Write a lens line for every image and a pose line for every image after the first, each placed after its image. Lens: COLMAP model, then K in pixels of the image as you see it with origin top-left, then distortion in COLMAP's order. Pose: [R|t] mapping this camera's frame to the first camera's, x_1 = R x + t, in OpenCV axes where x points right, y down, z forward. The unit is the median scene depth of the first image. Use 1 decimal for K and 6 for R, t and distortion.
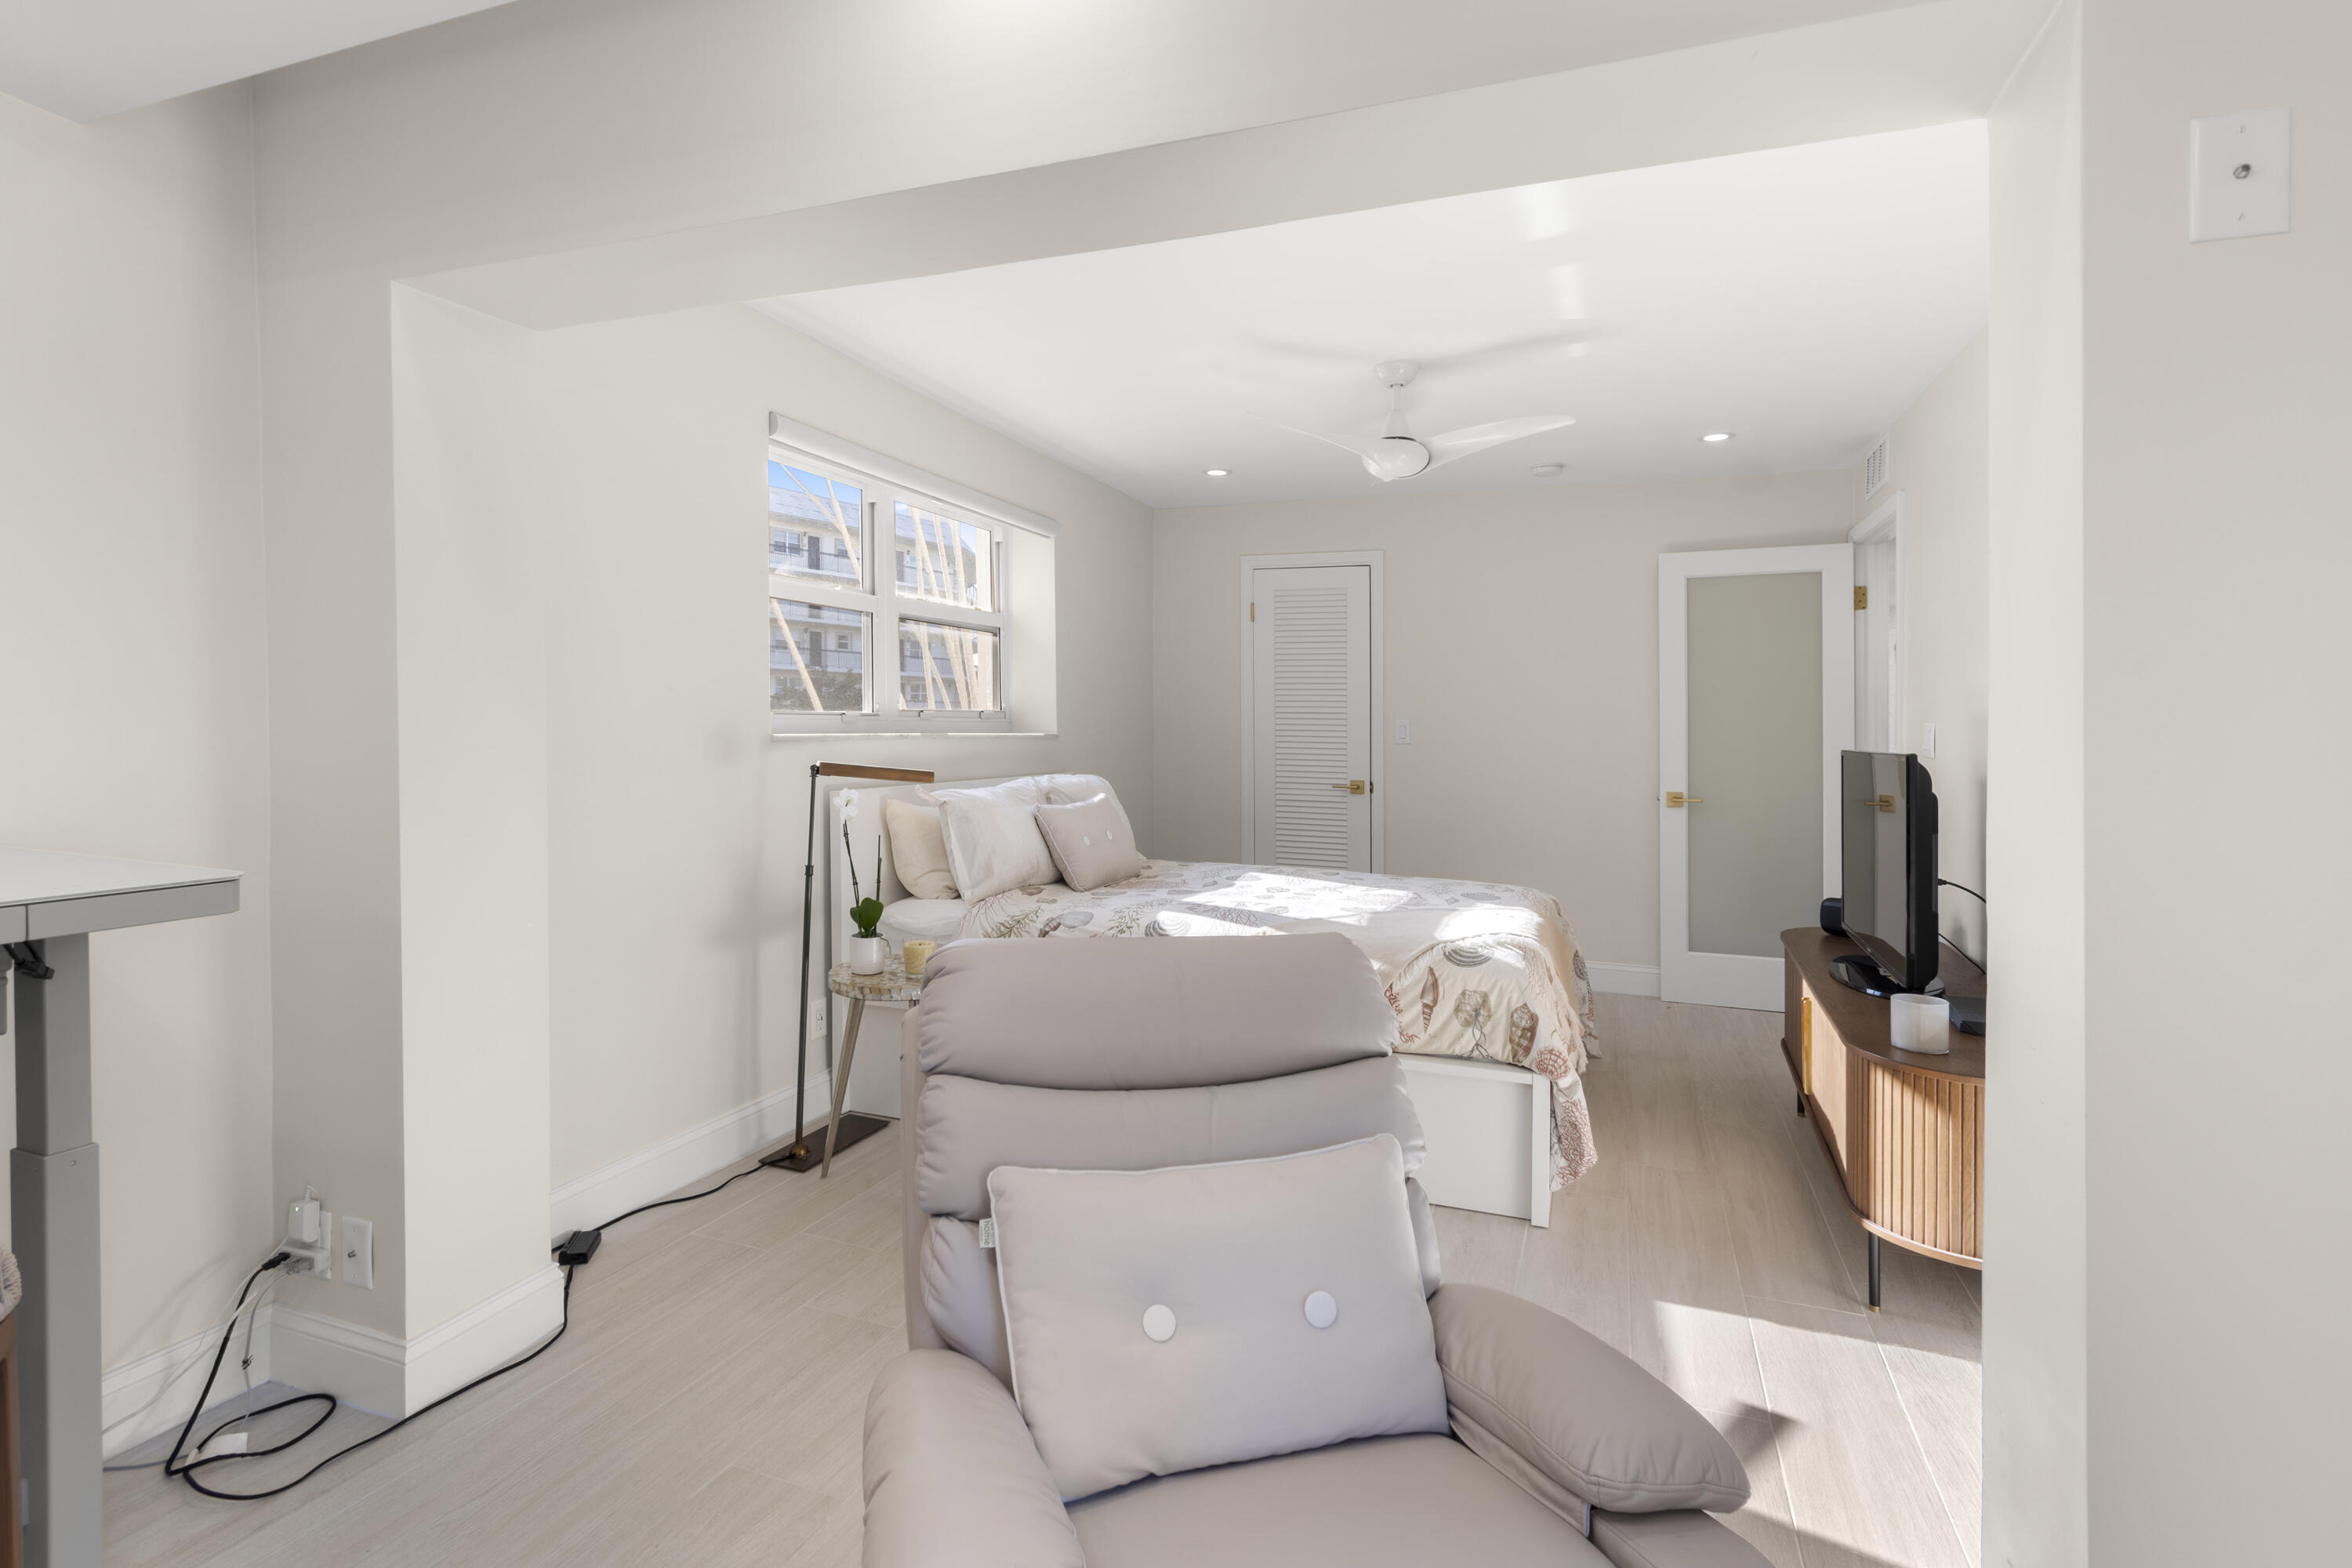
lens RADIAL K [[1099.8, 0, 1164.9], [0, 1099.8, 730.6], [0, 0, 1]] dist [0.001946, 0.000046]
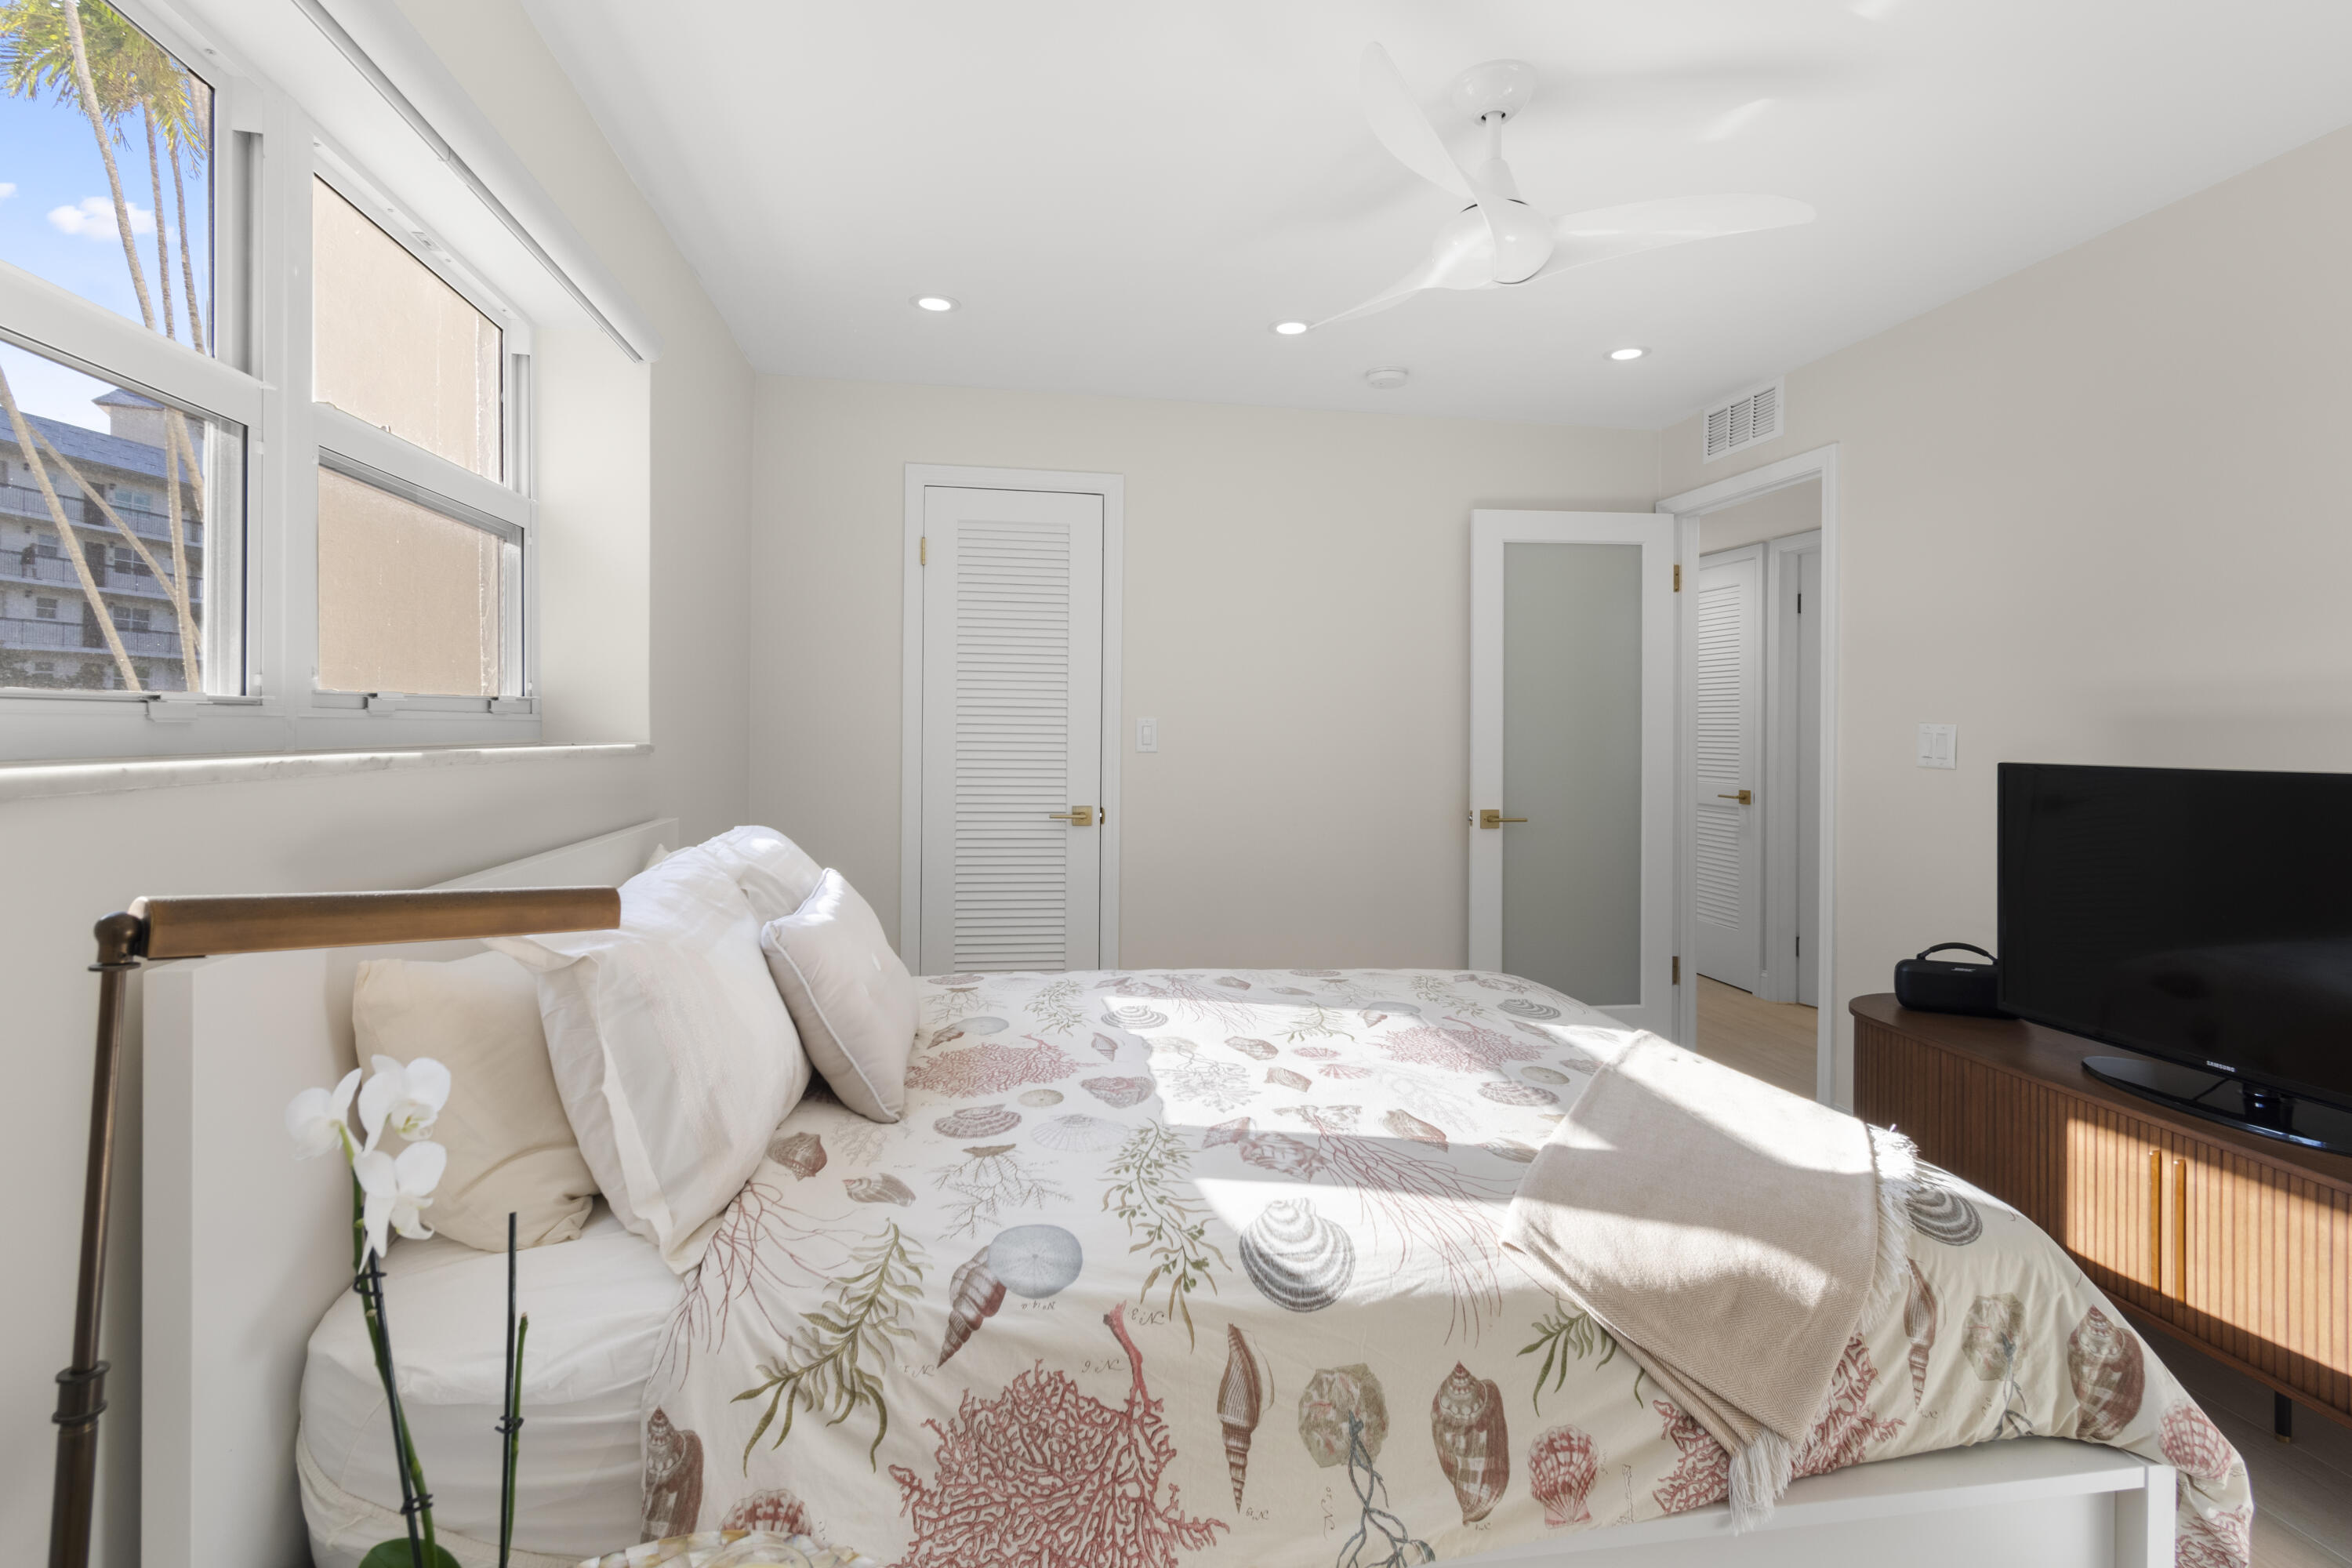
lens RADIAL K [[1082.9, 0, 1112.2], [0, 1082.9, 705.7], [0, 0, 1]] dist [0.003032, -0.000212]
pose [[0.866909, 0.008042, 0.498401, -0.193959], [0.001786, 0.999813, -0.019240, -0.005787], [-0.498463, 0.017570, 0.866733, 0.539288]]
